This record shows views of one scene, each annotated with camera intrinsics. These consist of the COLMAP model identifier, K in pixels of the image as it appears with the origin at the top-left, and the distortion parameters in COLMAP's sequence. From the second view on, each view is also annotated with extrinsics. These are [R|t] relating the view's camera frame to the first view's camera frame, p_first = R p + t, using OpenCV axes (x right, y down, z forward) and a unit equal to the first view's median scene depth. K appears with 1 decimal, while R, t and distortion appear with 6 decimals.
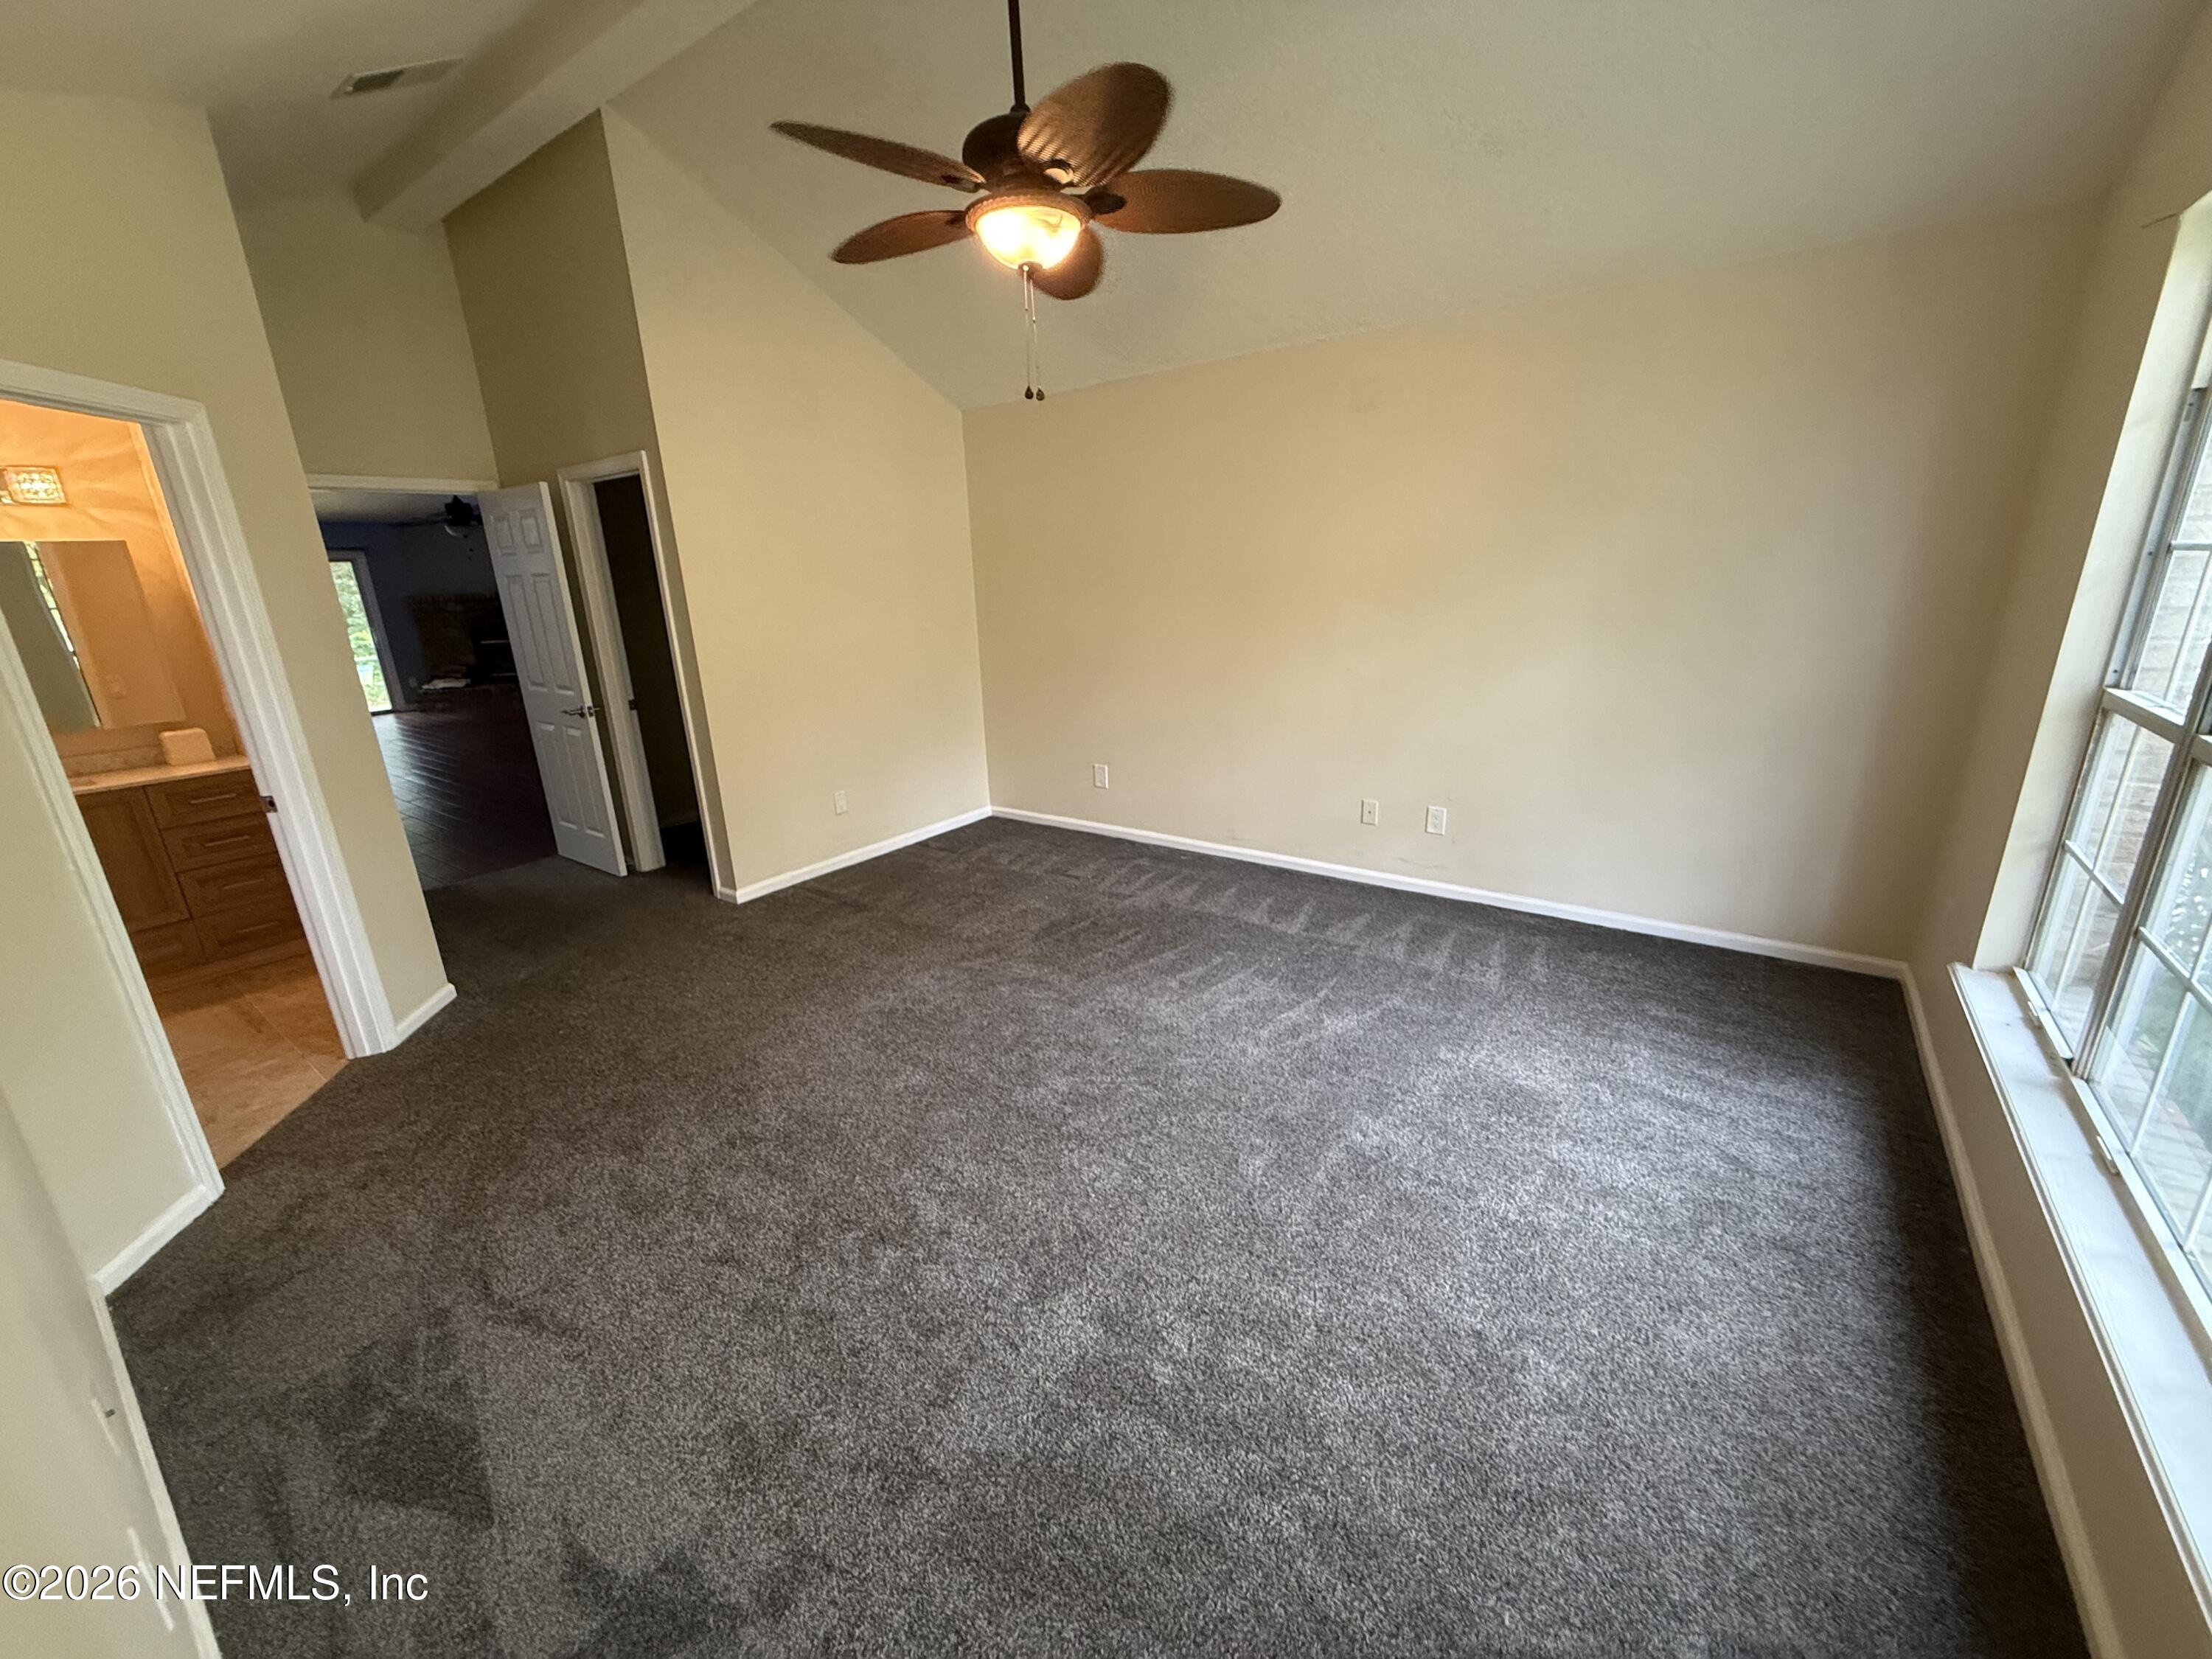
lens RADIAL K [[879.2, 0, 1106.2], [0, 879.2, 828.8], [0, 0, 1]] dist [-0.000333, -0.000116]
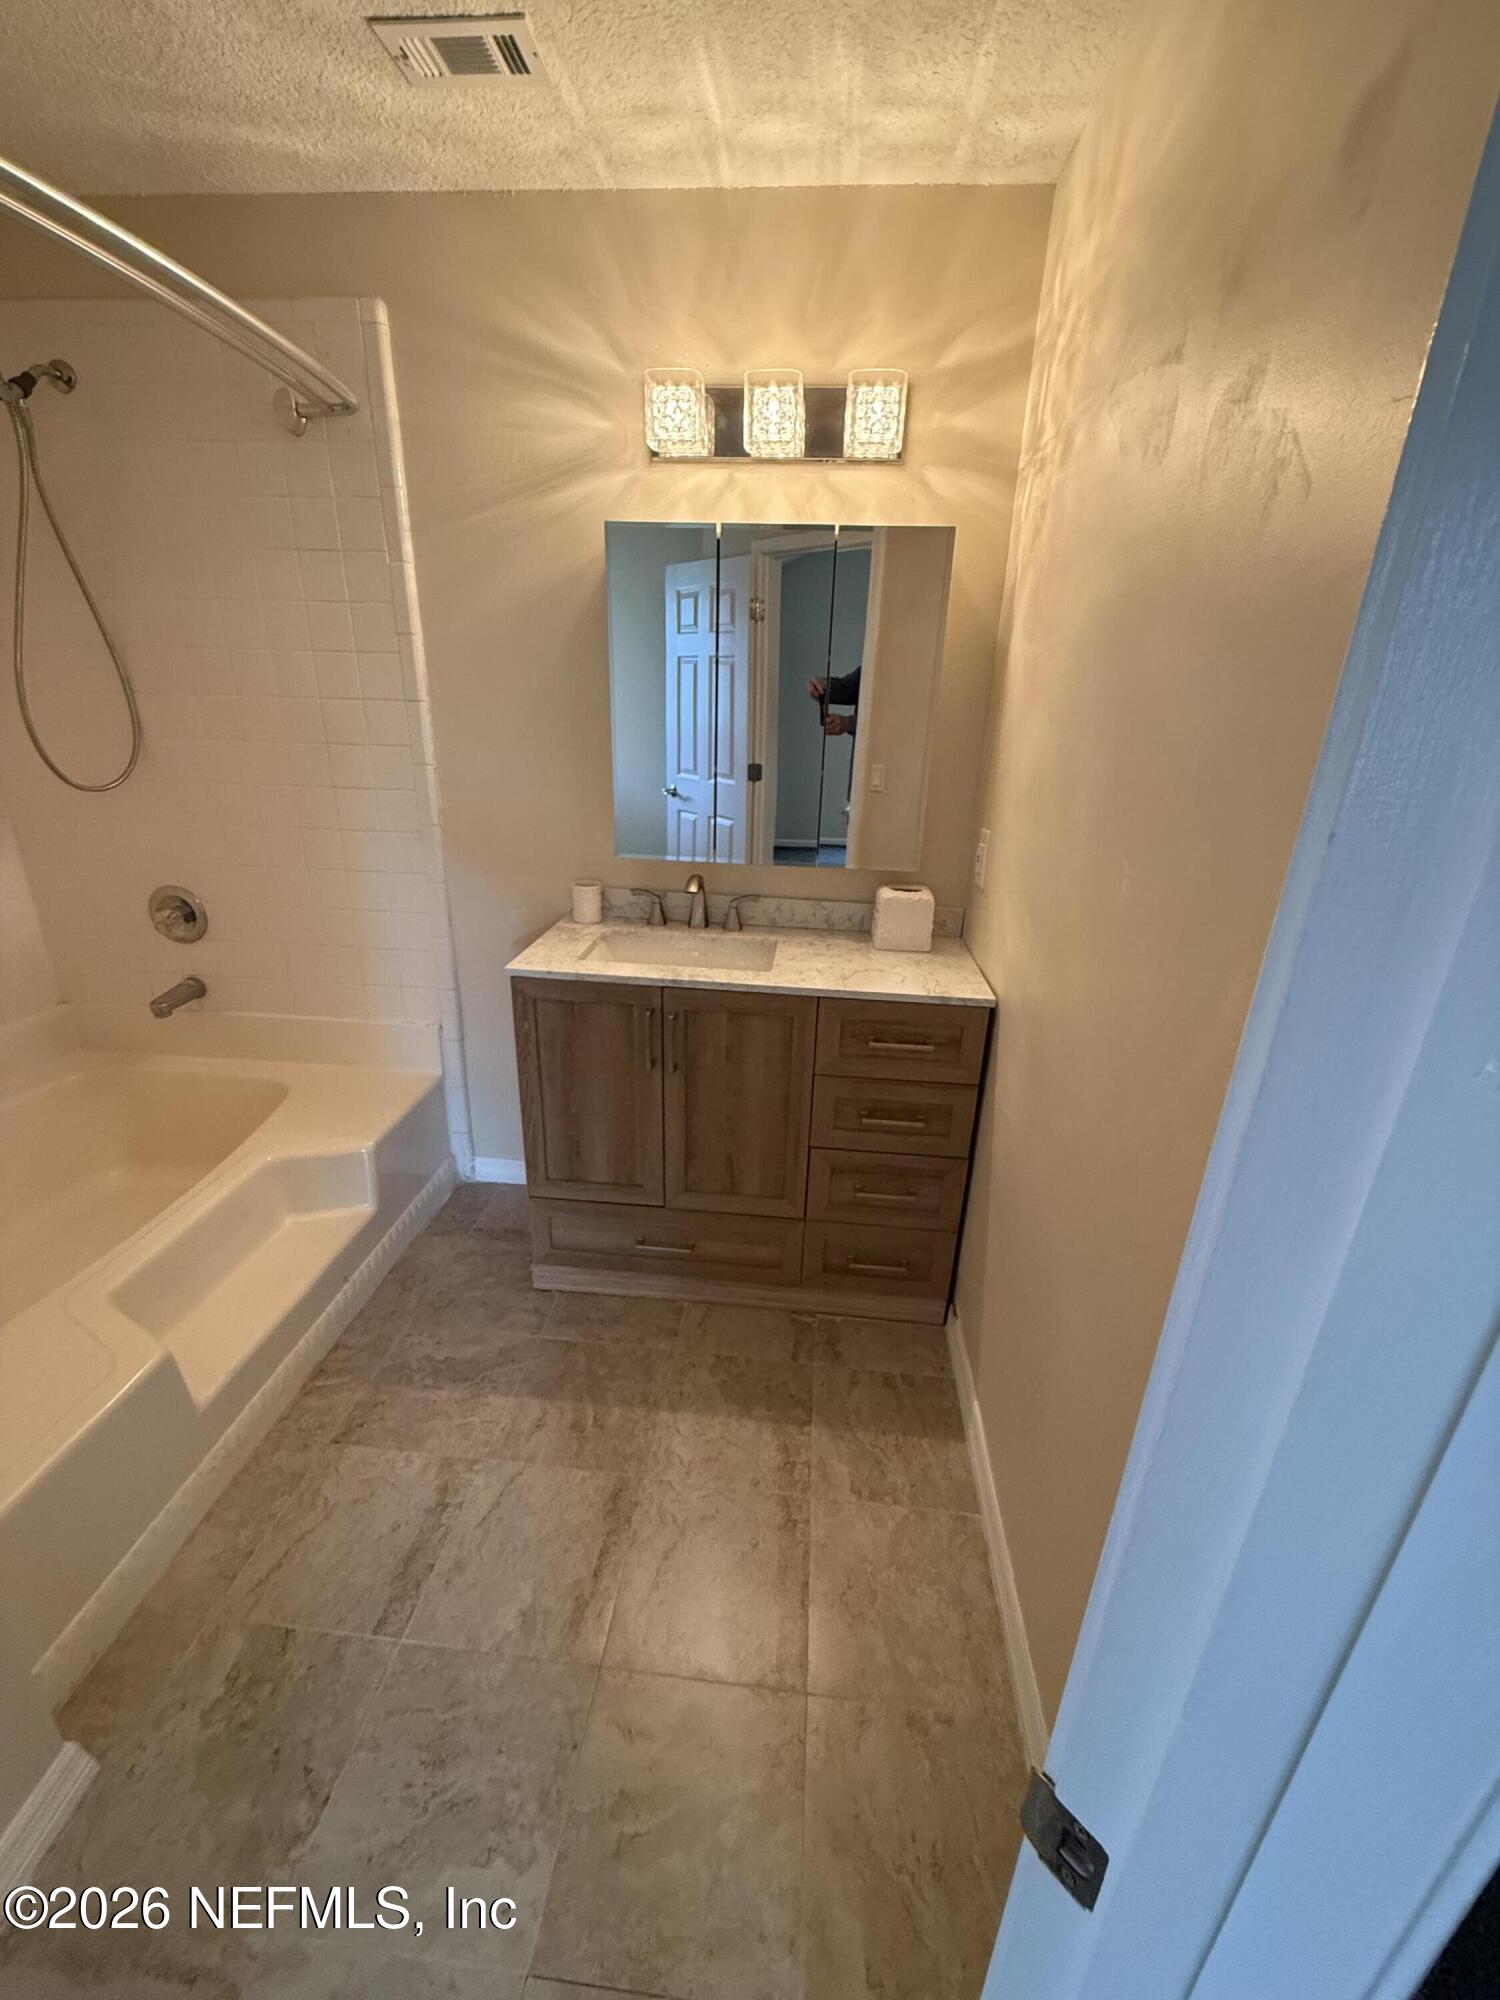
lens RADIAL K [[794.9, 0, 748.3], [0, 794.9, 999.3], [0, 0, 1]] dist [-0.000333, -0.000116]
pose [[0.514481, 0.355790, -0.780207, -0.710743], [-0.295255, 0.927725, 0.228366, -0.139678], [0.805068, 0.112870, 0.582346, 0.656689]]
